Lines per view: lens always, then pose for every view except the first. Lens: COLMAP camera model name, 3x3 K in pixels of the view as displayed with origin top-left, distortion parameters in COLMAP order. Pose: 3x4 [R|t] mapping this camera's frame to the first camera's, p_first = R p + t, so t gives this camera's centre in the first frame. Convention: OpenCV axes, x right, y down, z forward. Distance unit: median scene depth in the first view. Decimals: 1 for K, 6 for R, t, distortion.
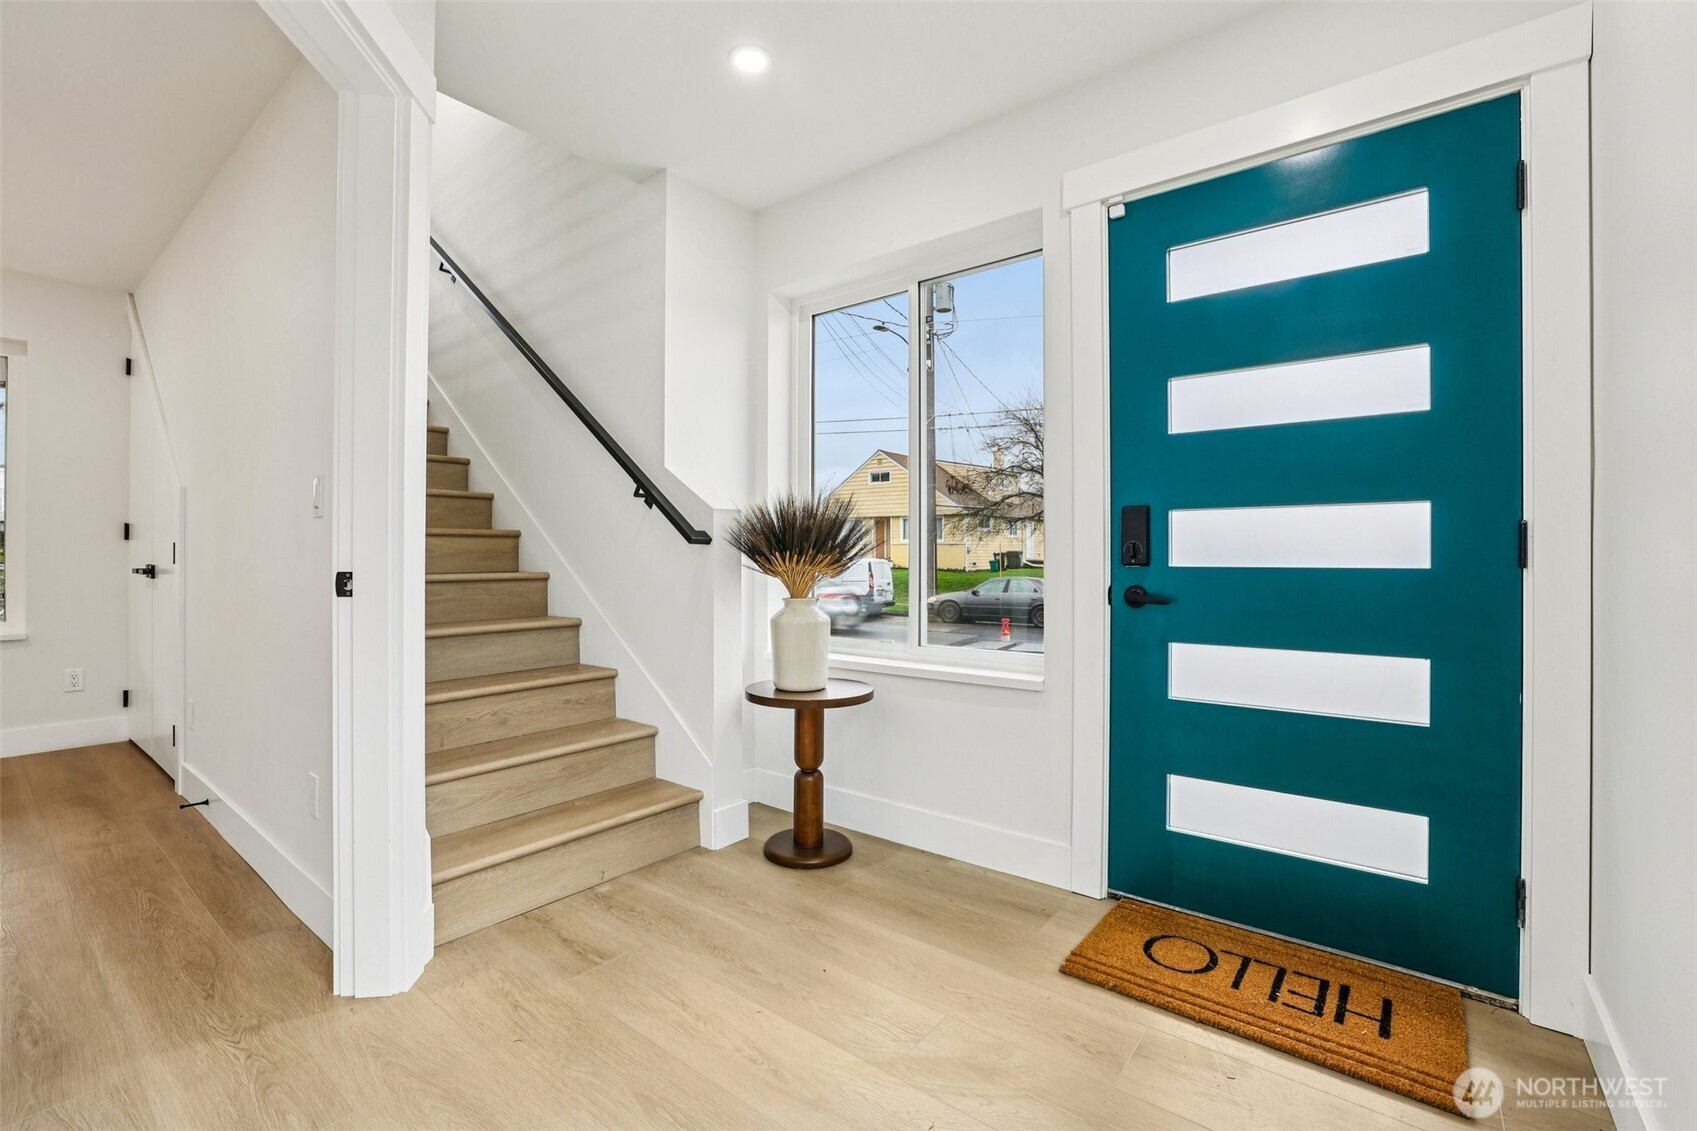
lens RADIAL K [[730.7, 0, 860.4], [0, 730.7, 552.8], [0, 0, 1]] dist [-0.020252, 0.003554]
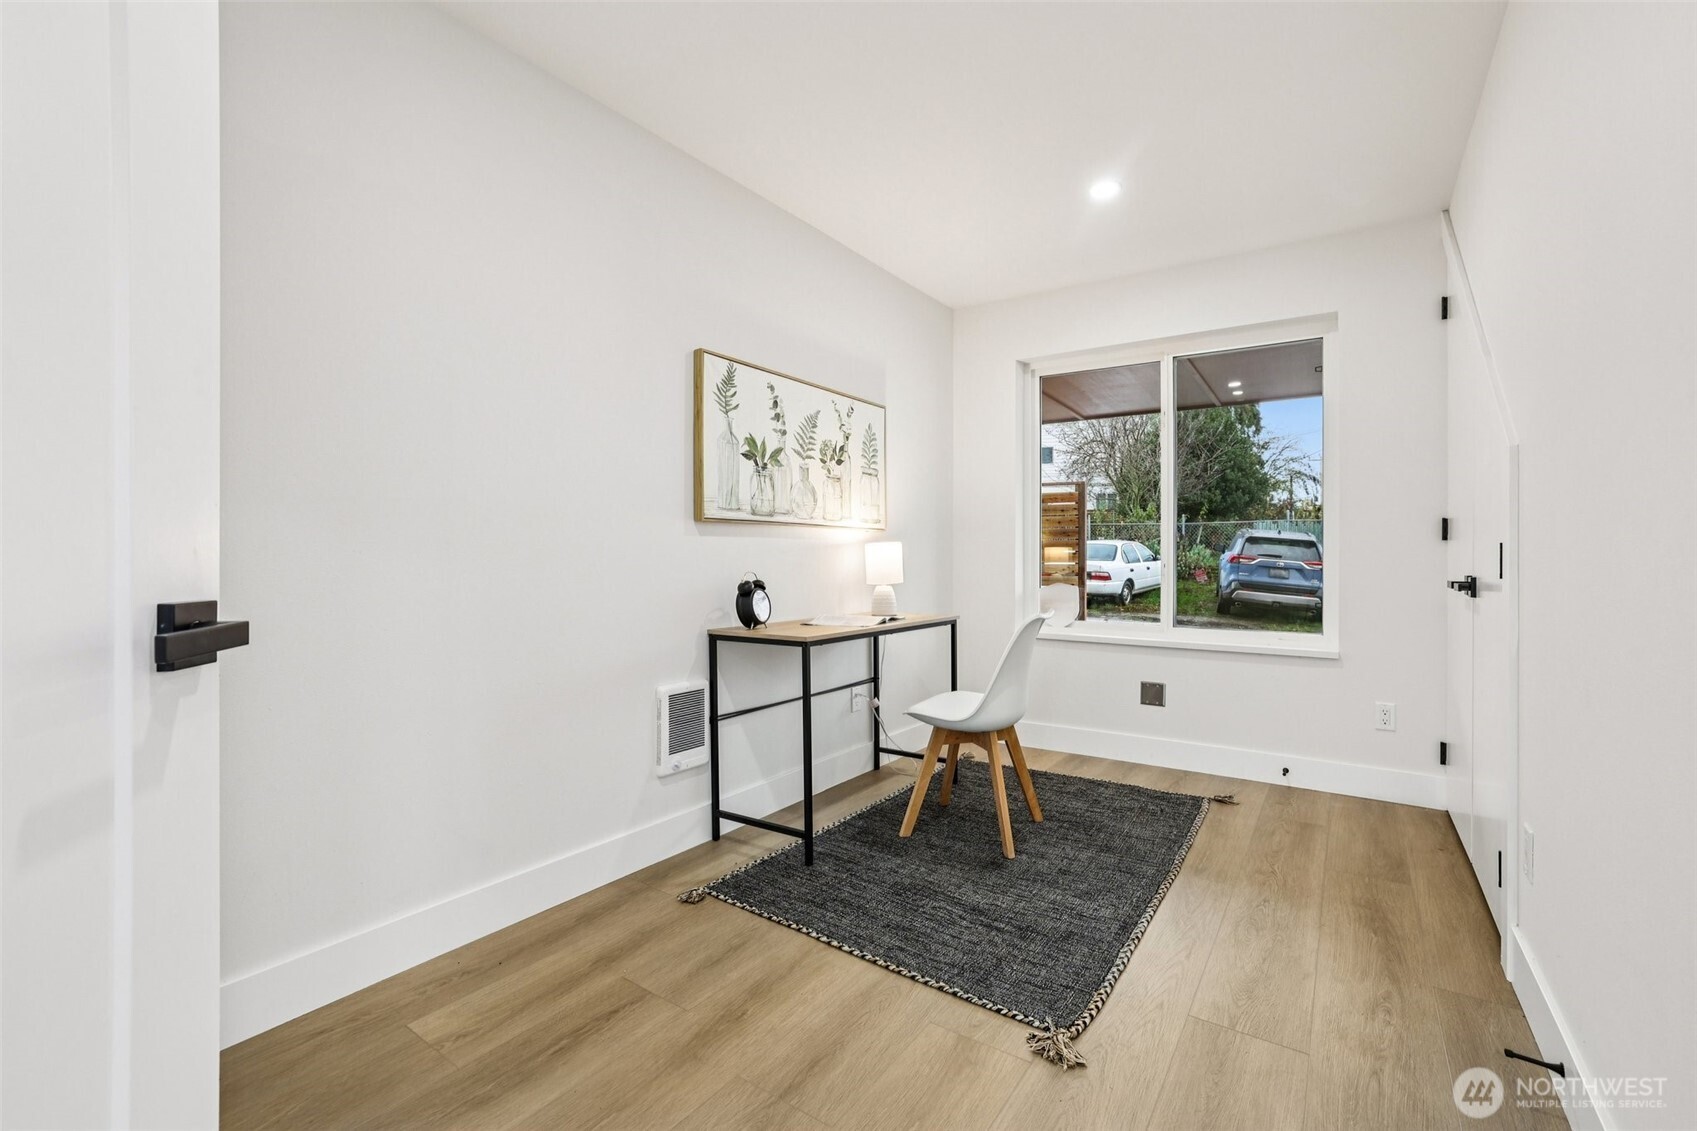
lens RADIAL K [[730.7, 0, 860.1], [0, 730.7, 558.2], [0, 0, 1]] dist [-0.020252, 0.003554]
pose [[0.068238, -0.000079, -0.997669, -0.440601], [0.004032, 0.999992, 0.000196, -0.003209], [0.997661, -0.004036, 0.068238, 0.479040]]
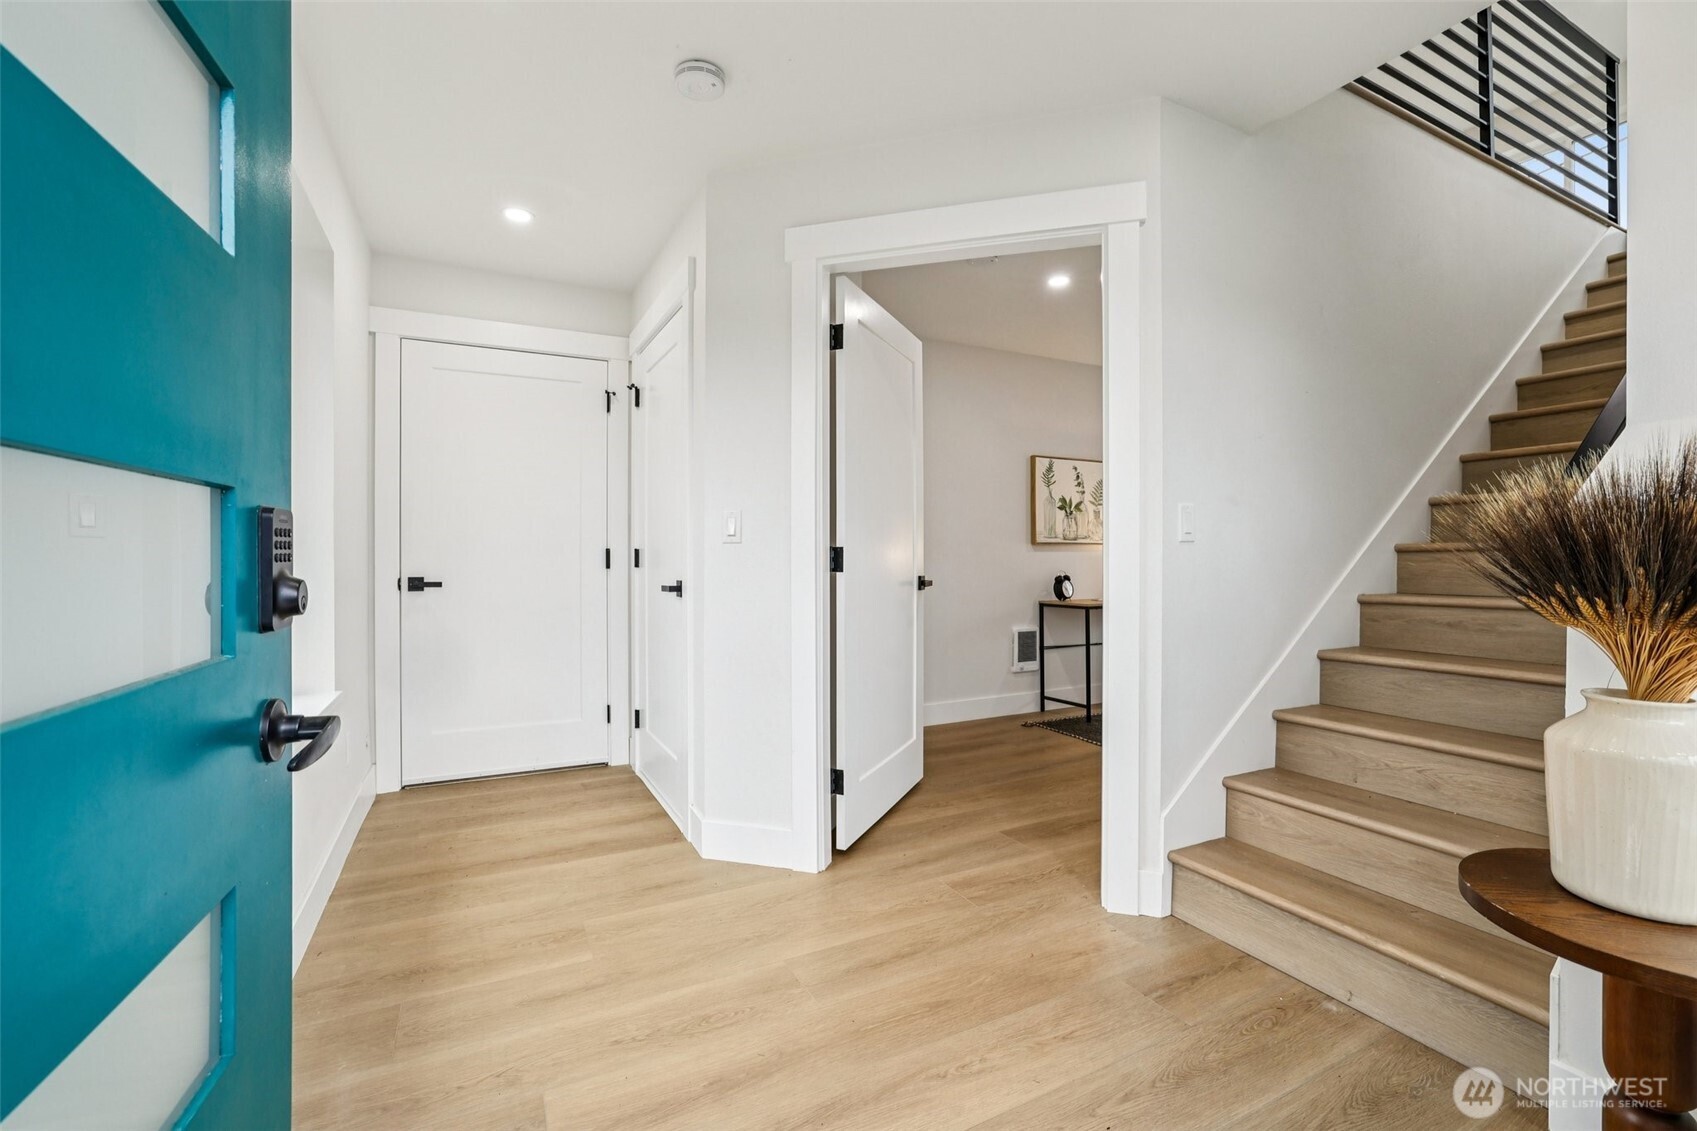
lens RADIAL K [[730.7, 0, 830.1], [0, 730.7, 558.3], [0, 0, 1]] dist [-0.020252, 0.003554]
pose [[-0.440110, 0.002845, -0.897939, 0.463841], [0.005707, 0.999984, 0.000372, -0.020546], [0.897926, -0.004961, -0.440119, 0.680802]]
